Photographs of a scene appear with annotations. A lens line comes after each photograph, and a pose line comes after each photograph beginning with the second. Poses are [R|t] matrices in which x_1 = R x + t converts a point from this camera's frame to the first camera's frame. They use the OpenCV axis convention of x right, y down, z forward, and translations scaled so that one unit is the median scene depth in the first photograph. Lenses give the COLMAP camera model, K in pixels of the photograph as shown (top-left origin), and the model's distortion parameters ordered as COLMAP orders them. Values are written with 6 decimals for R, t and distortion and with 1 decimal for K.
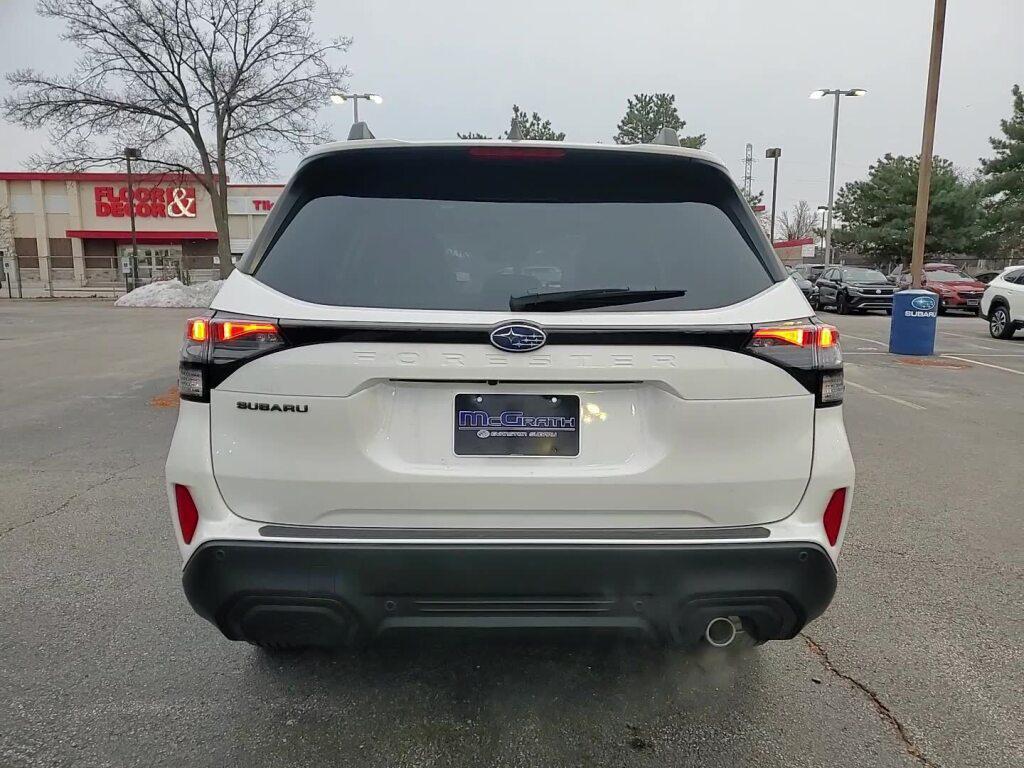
lens RADIAL K [[812.1, 0, 515.5], [0, 812.1, 399.1], [0, 0, 1]] dist [0.032583, -0.007493]
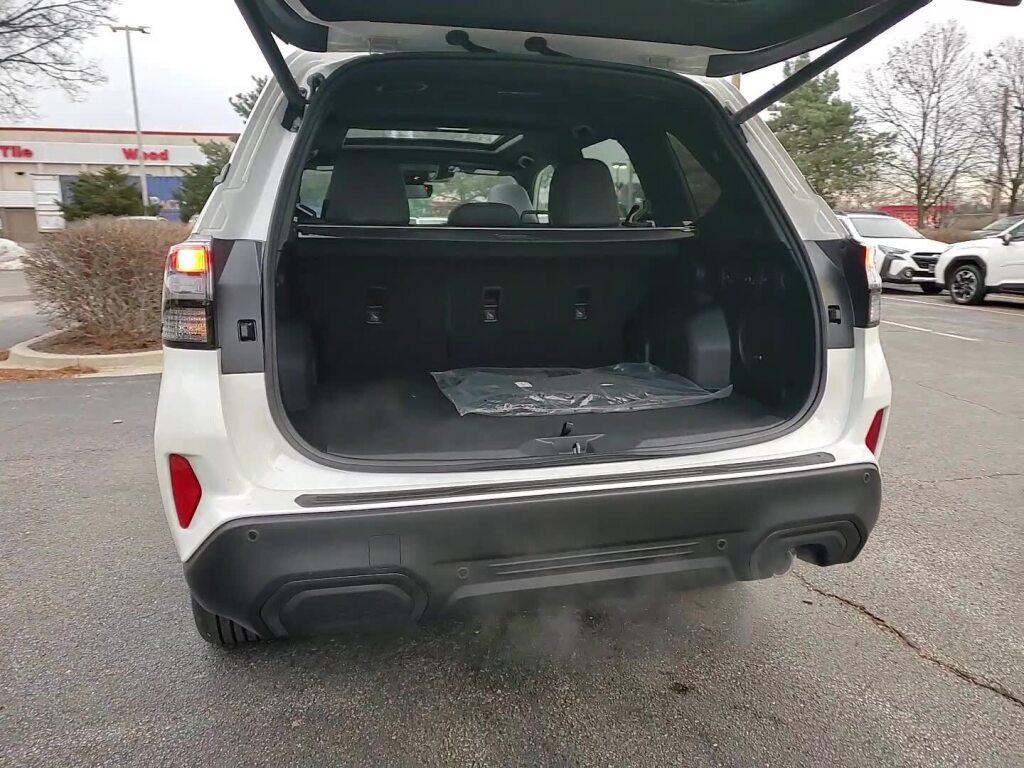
lens RADIAL K [[812.7, 0, 520.7], [0, 812.7, 384.0], [0, 0, 1]] dist [0.037575, -0.016199]
pose [[0.966859, -0.055692, 0.249164, -0.030103], [0.047413, 0.998109, 0.039110, 0.002094], [-0.250871, -0.026001, 0.967671, 0.014762]]
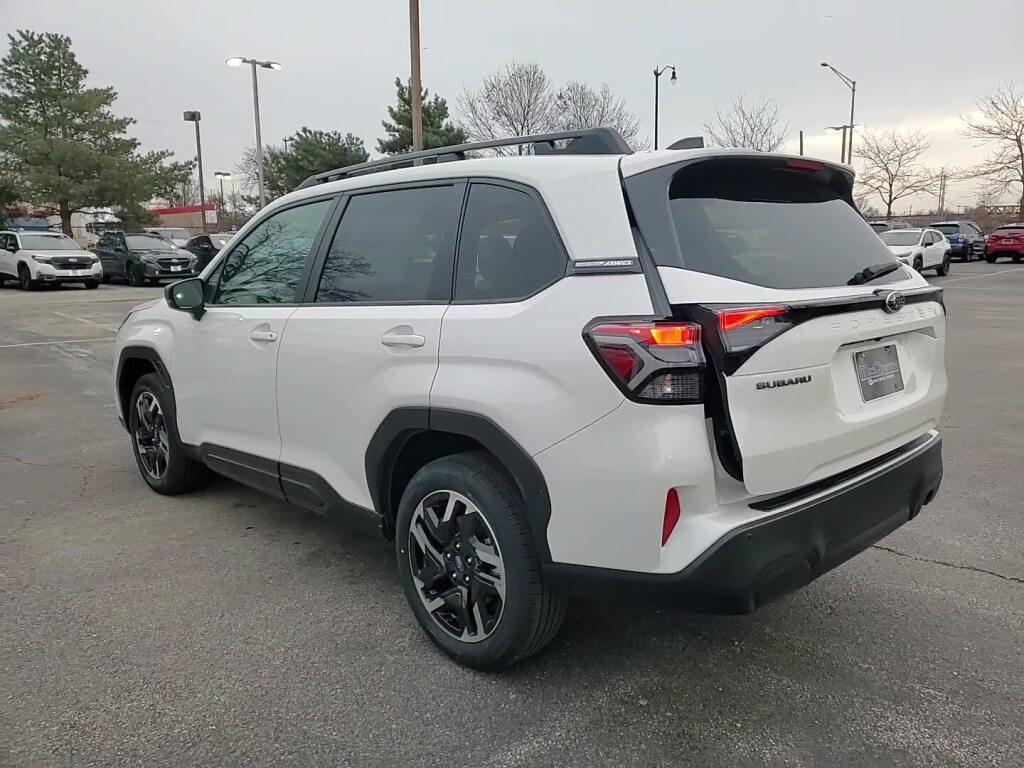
lens RADIAL K [[812.7, 0, 520.7], [0, 812.7, 384.0], [0, 0, 1]] dist [0.037575, -0.016199]
pose [[0.718478, -0.138226, 0.681677, -0.118757], [0.122354, 0.989889, 0.071764, -0.010071], [-0.684704, 0.031845, 0.728126, 0.040752]]
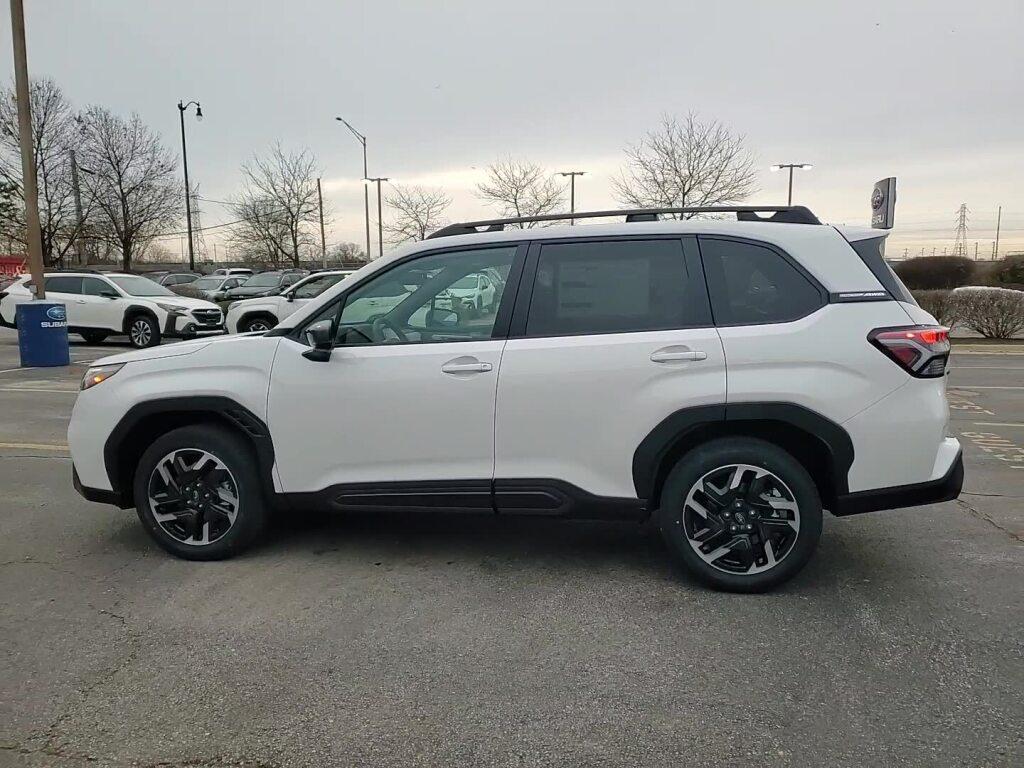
lens RADIAL K [[812.7, 0, 520.7], [0, 812.7, 384.0], [0, 0, 1]] dist [0.037575, -0.016199]
pose [[0.188095, -0.144090, 0.971524, -0.176434], [0.162138, 0.980163, 0.113980, -0.021602], [-0.968675, 0.136081, 0.207726, 0.103970]]
